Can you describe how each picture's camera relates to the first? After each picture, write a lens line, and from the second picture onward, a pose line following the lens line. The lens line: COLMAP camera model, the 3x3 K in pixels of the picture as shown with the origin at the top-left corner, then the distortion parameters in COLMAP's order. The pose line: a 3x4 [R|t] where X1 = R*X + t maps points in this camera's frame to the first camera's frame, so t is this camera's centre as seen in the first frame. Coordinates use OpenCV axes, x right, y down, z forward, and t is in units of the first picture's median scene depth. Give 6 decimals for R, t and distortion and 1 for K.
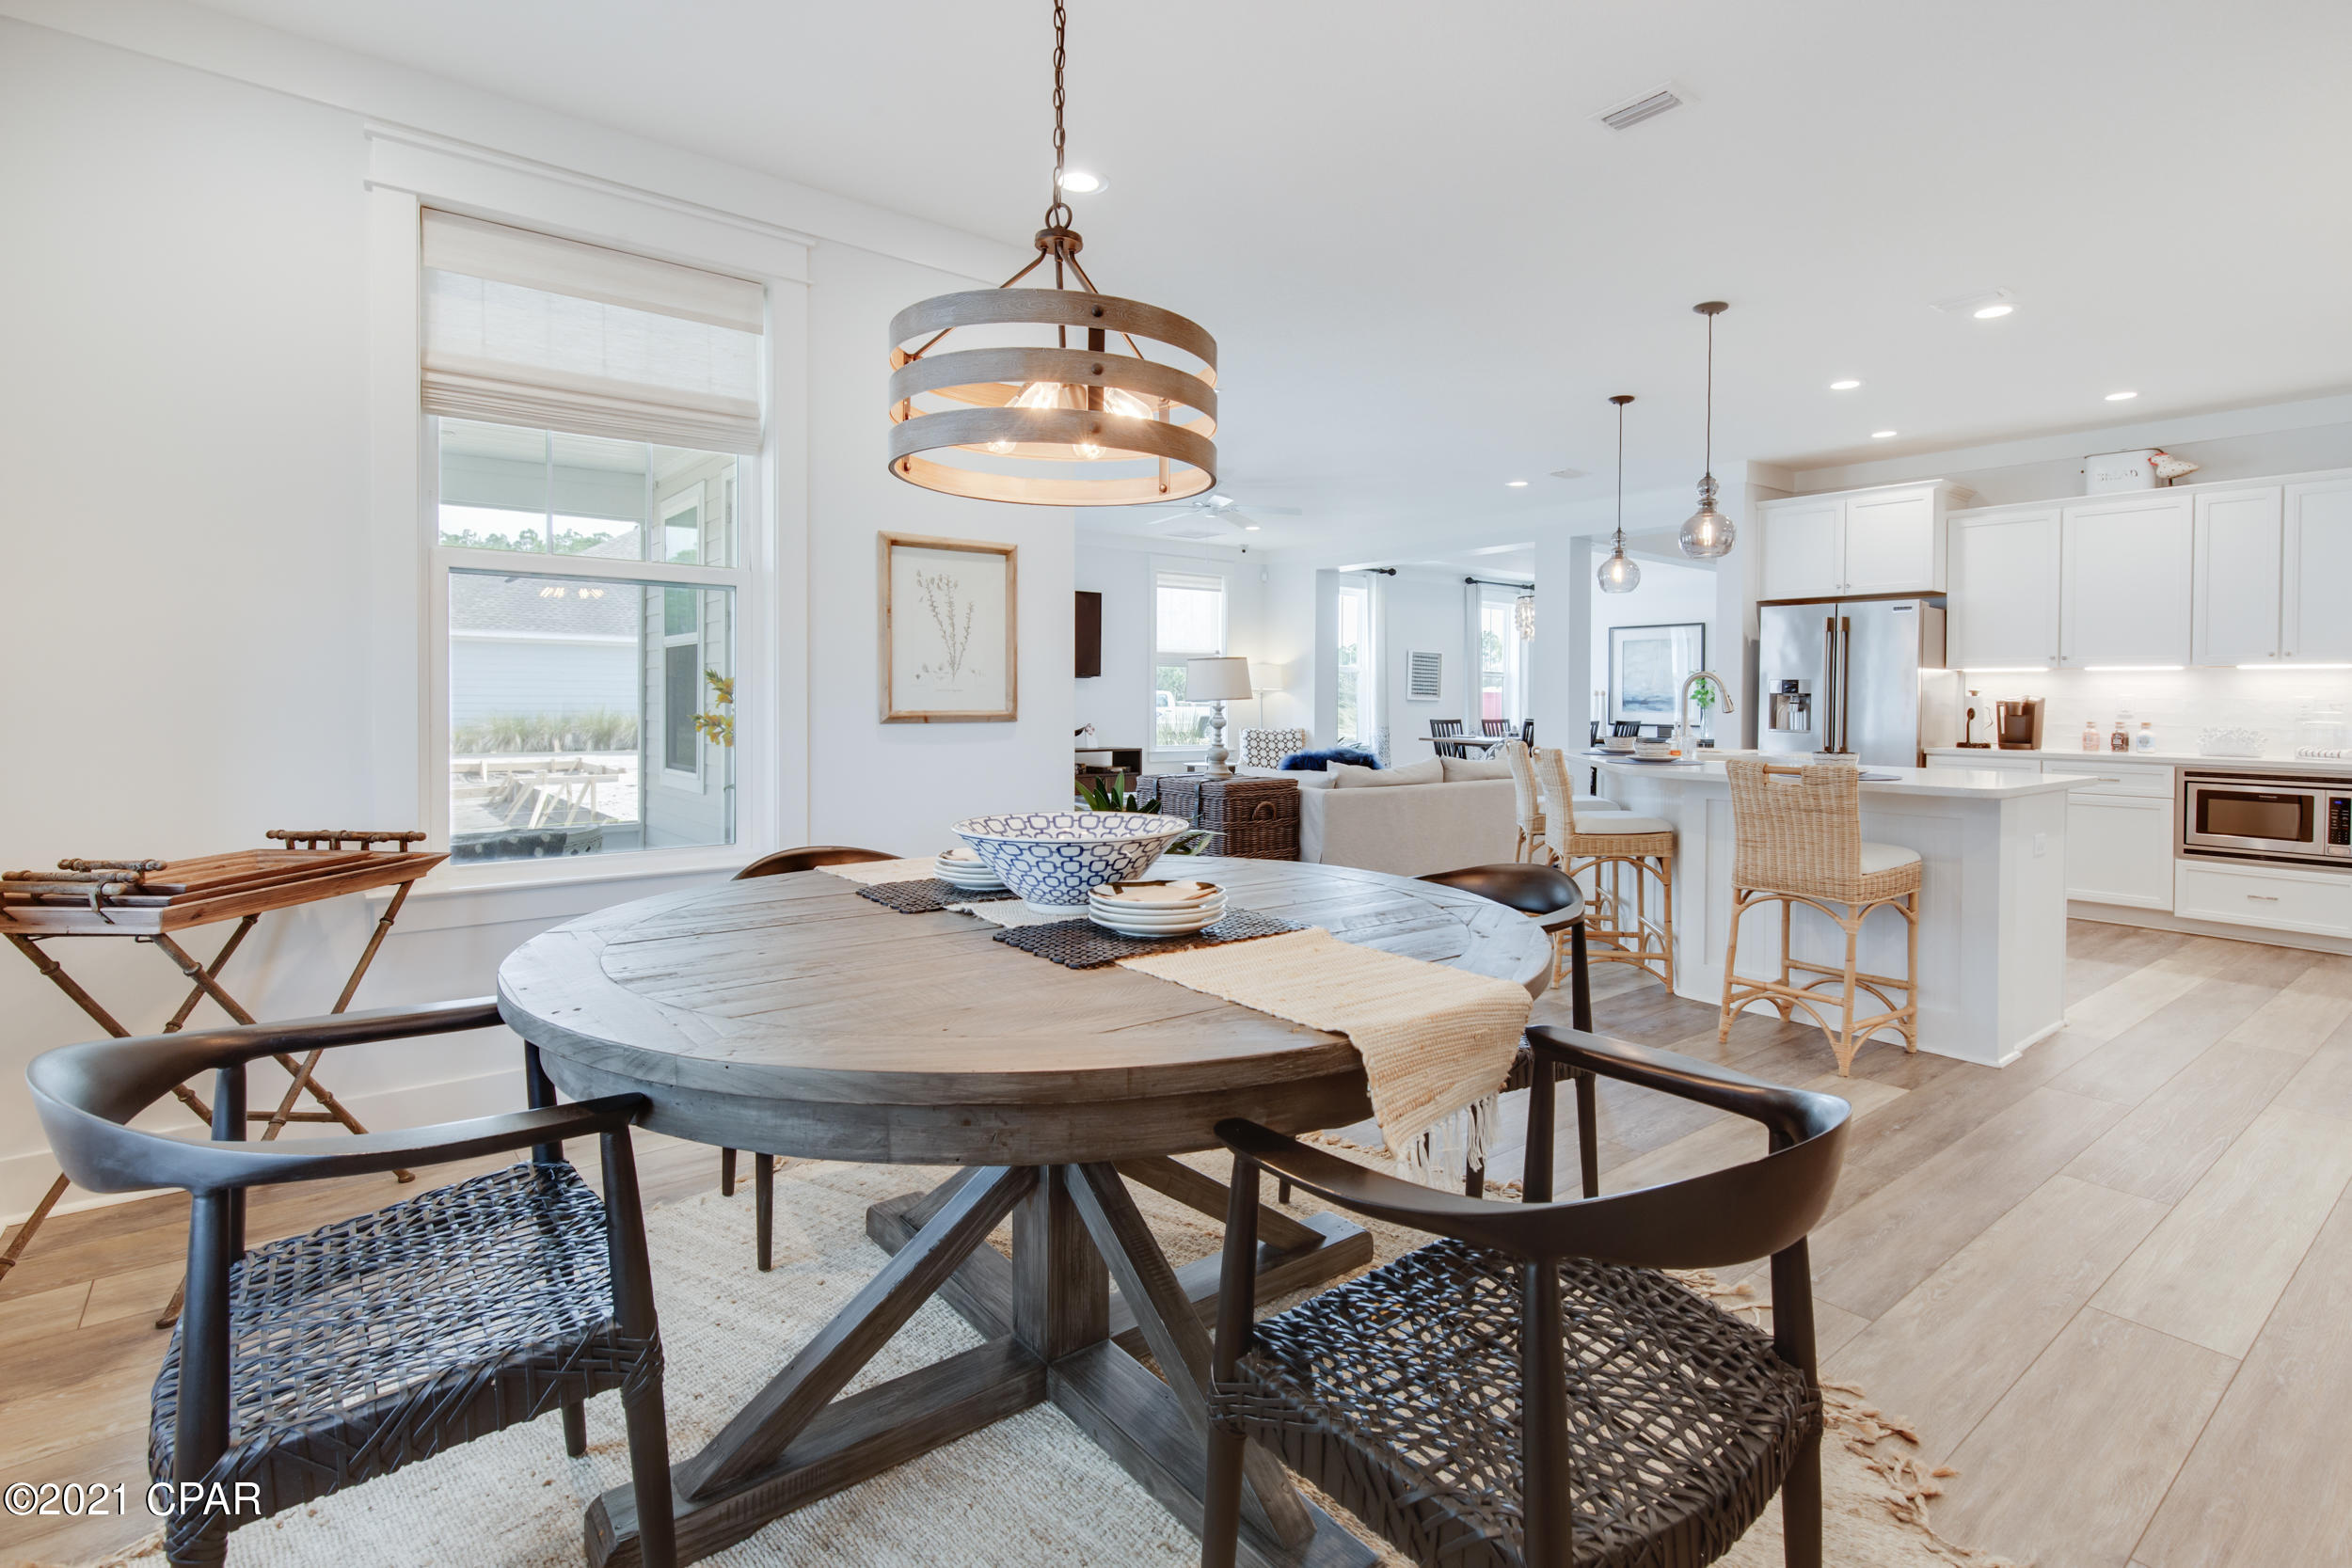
lens RADIAL K [[1091.1, 0, 1250.3], [0, 1091.1, 709.6], [0, 0, 1]] dist [0.010102, -0.002242]
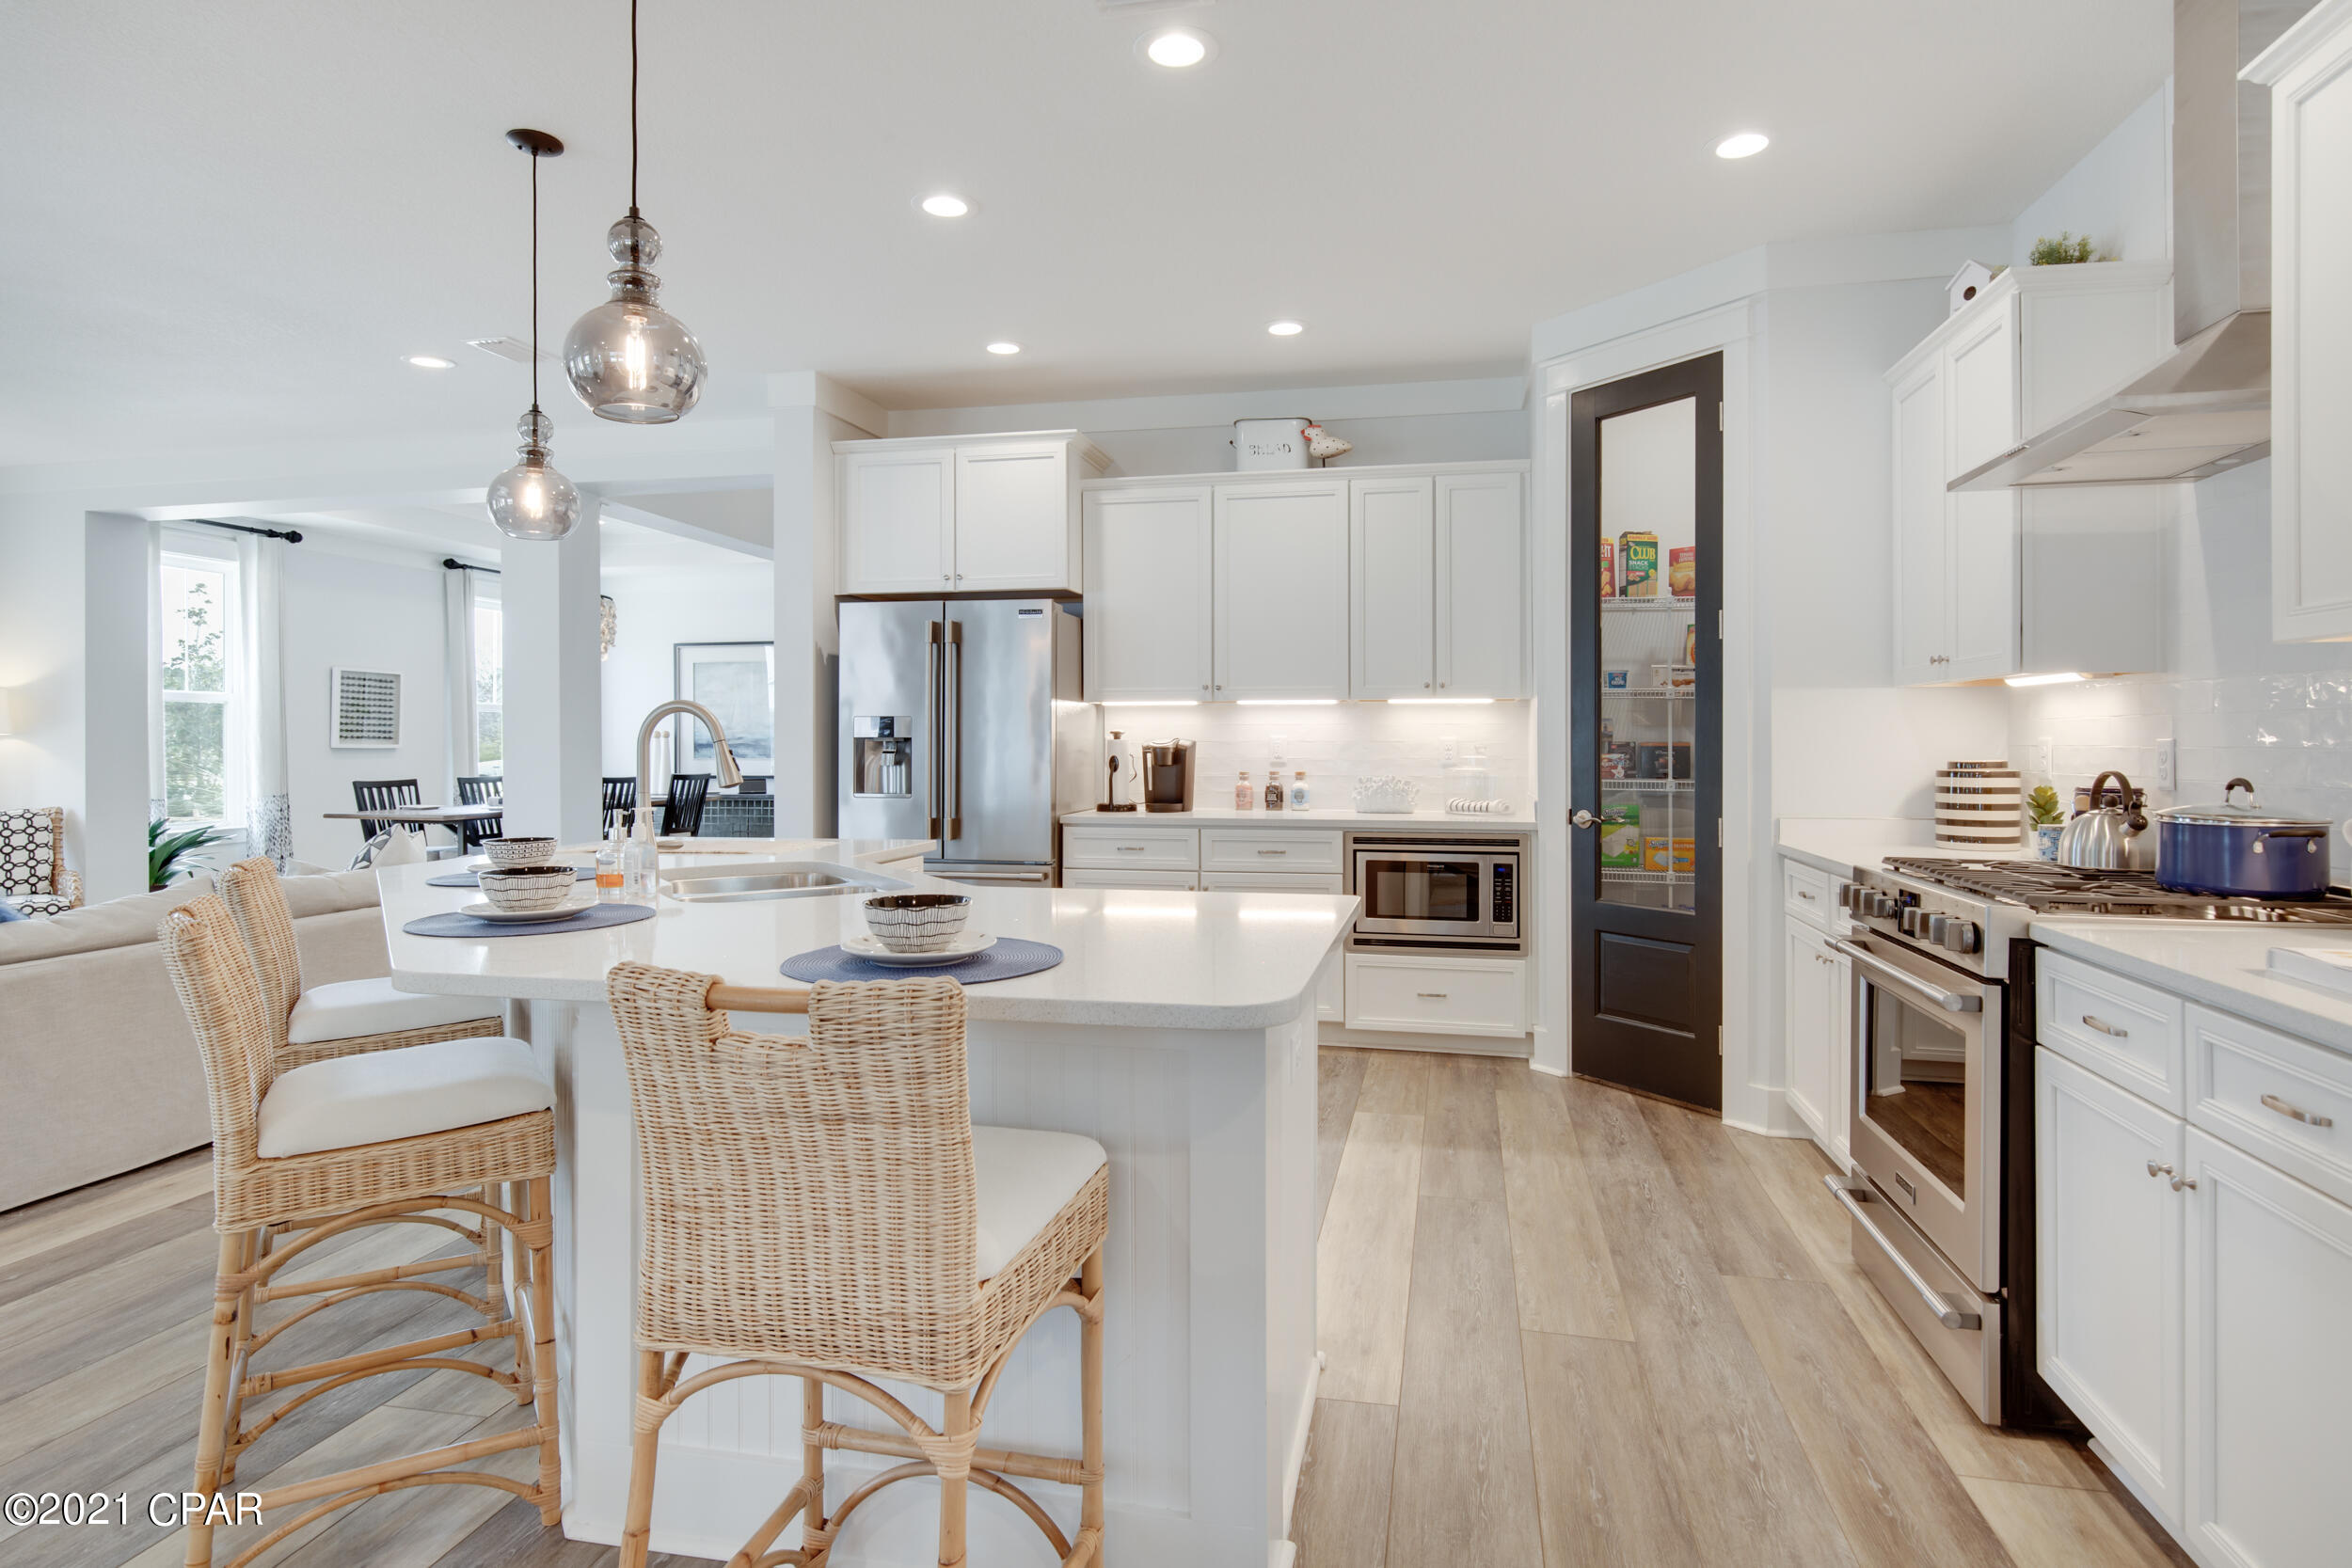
lens RADIAL K [[1234.6, 0, 1163.4], [0, 1234.6, 742.5], [0, 0, 1]] dist [0.003329, -0.000400]
pose [[0.793293, -0.012087, 0.608721, 0.197716], [0.015421, 0.999881, -0.000242, -0.010089], [-0.608645, 0.009579, 0.793385, 0.349952]]
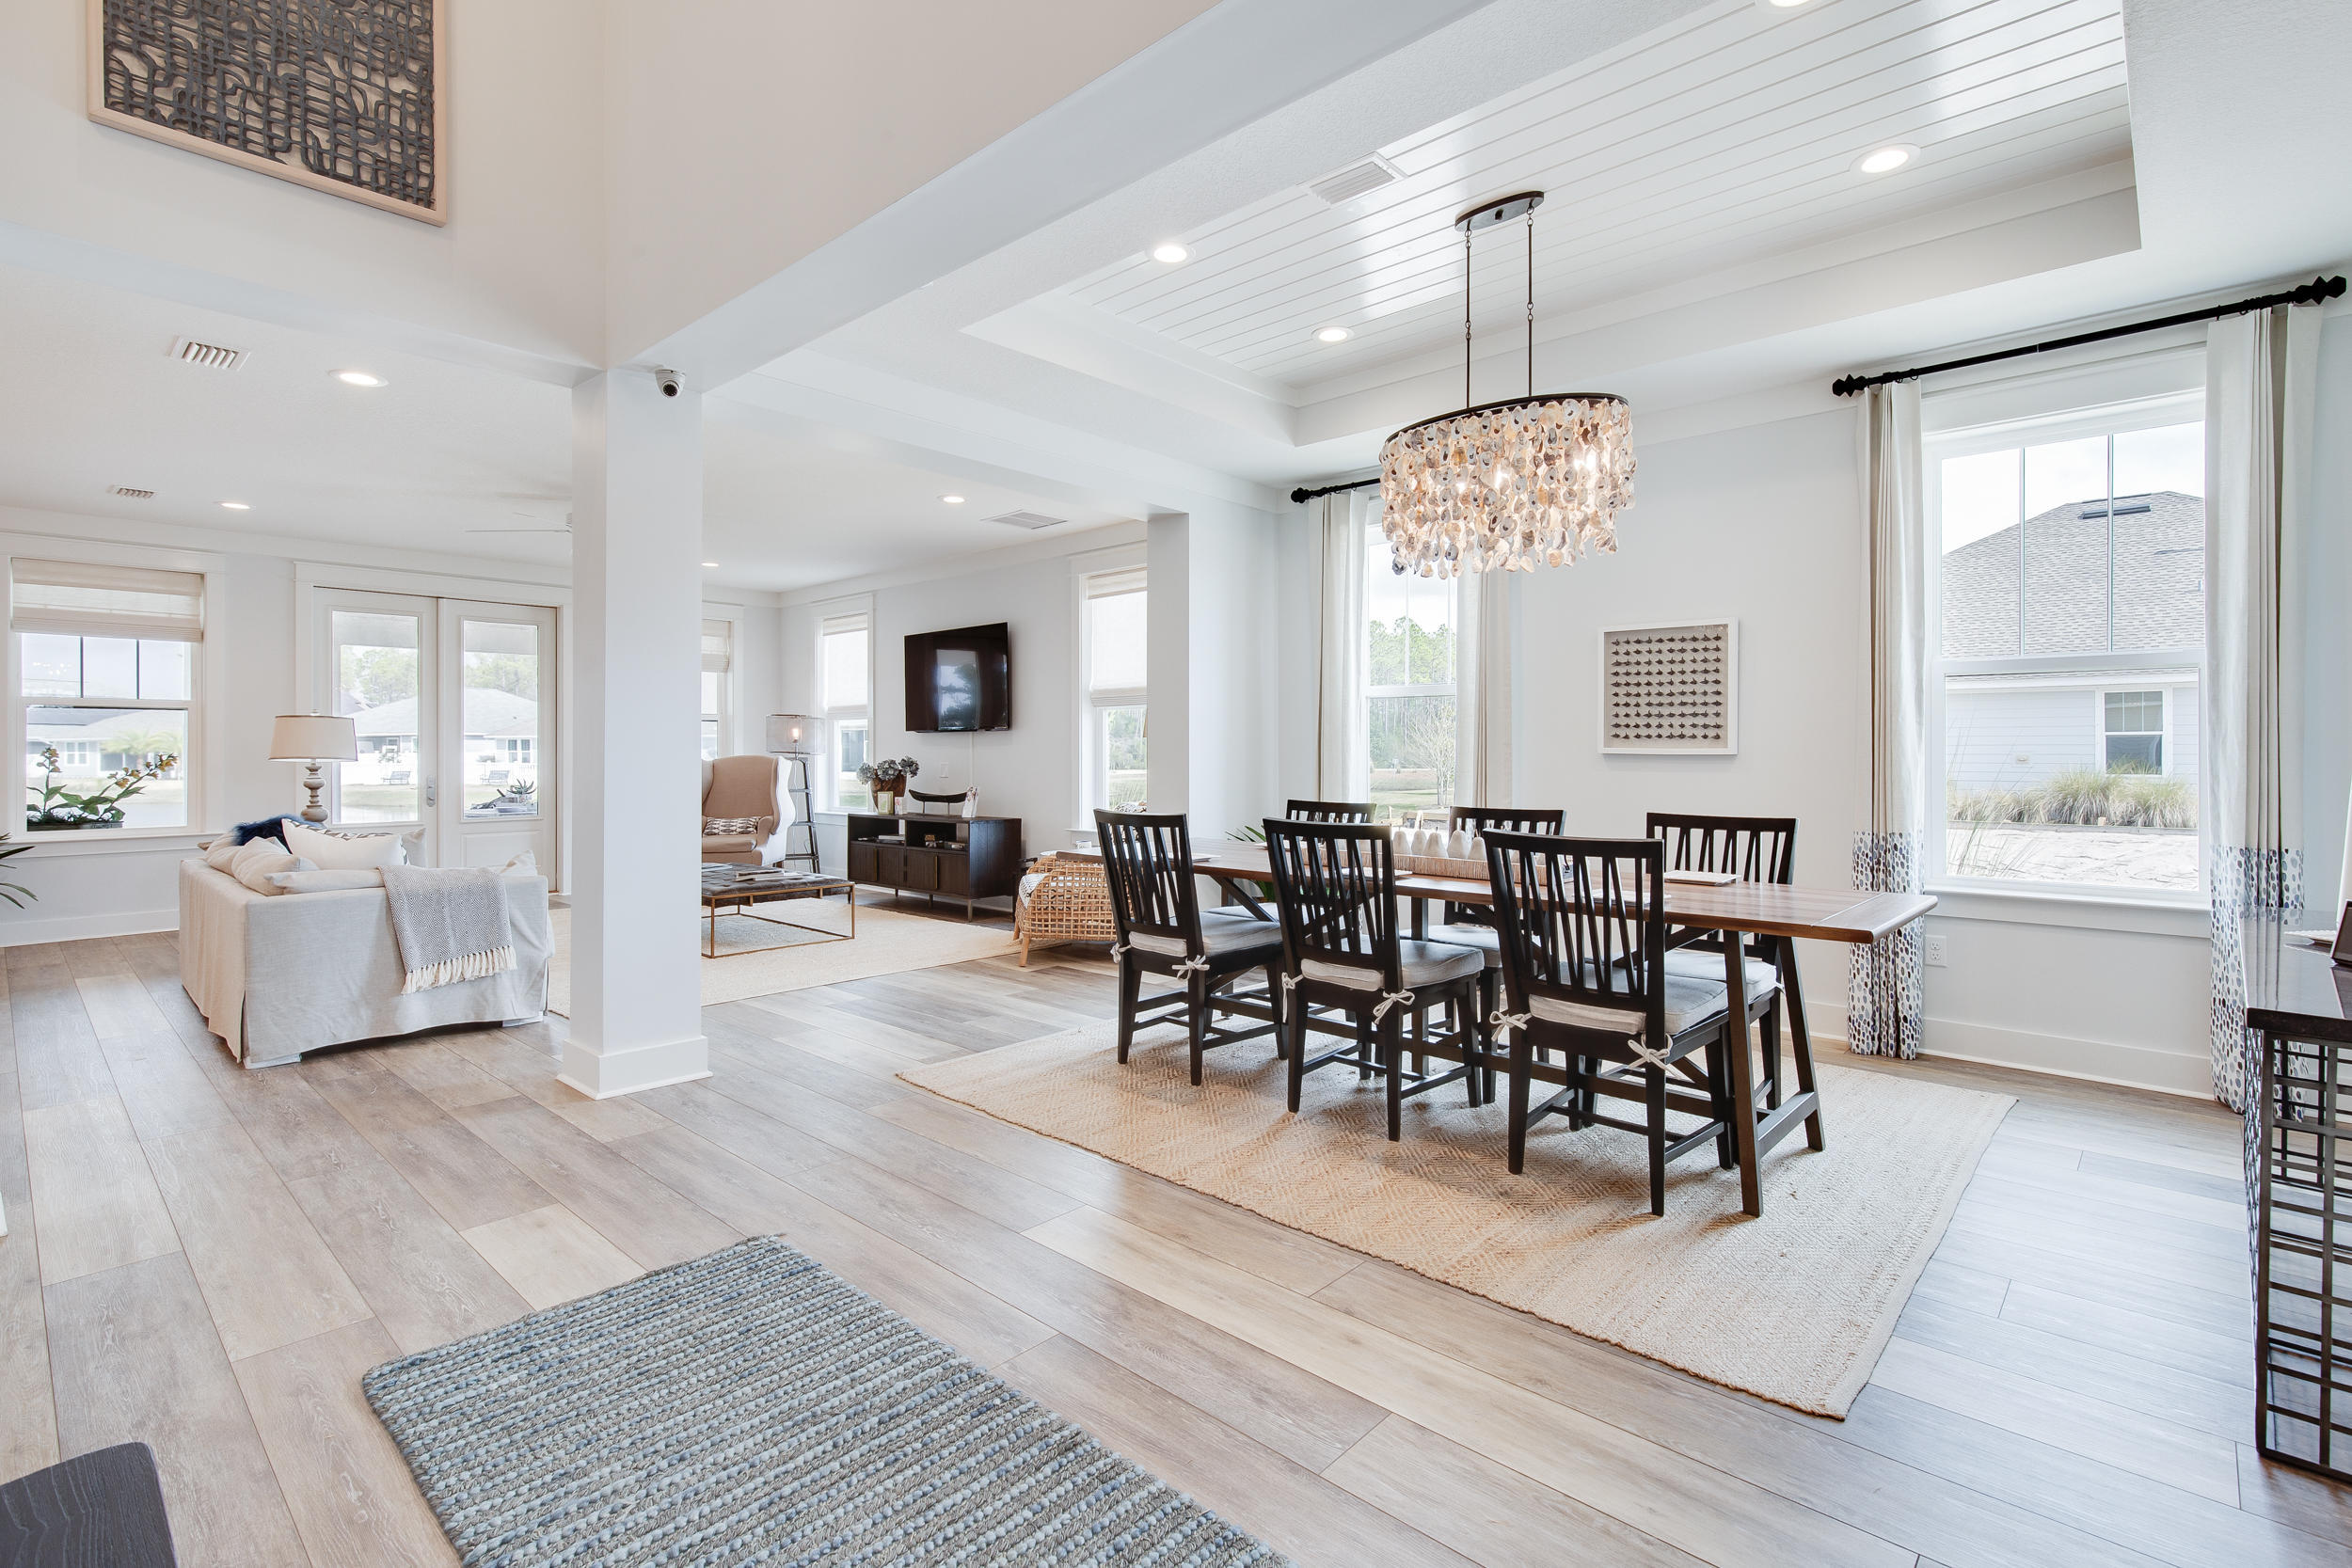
lens RADIAL K [[1091.1, 0, 1214.7], [0, 1091.1, 754.4], [0, 0, 1]] dist [0.010102, -0.002242]
pose [[0.151343, -0.006867, -0.988457, 1.081320], [-0.006214, 0.999950, -0.007898, -0.014286], [0.988462, 0.007338, 0.151293, 1.688332]]
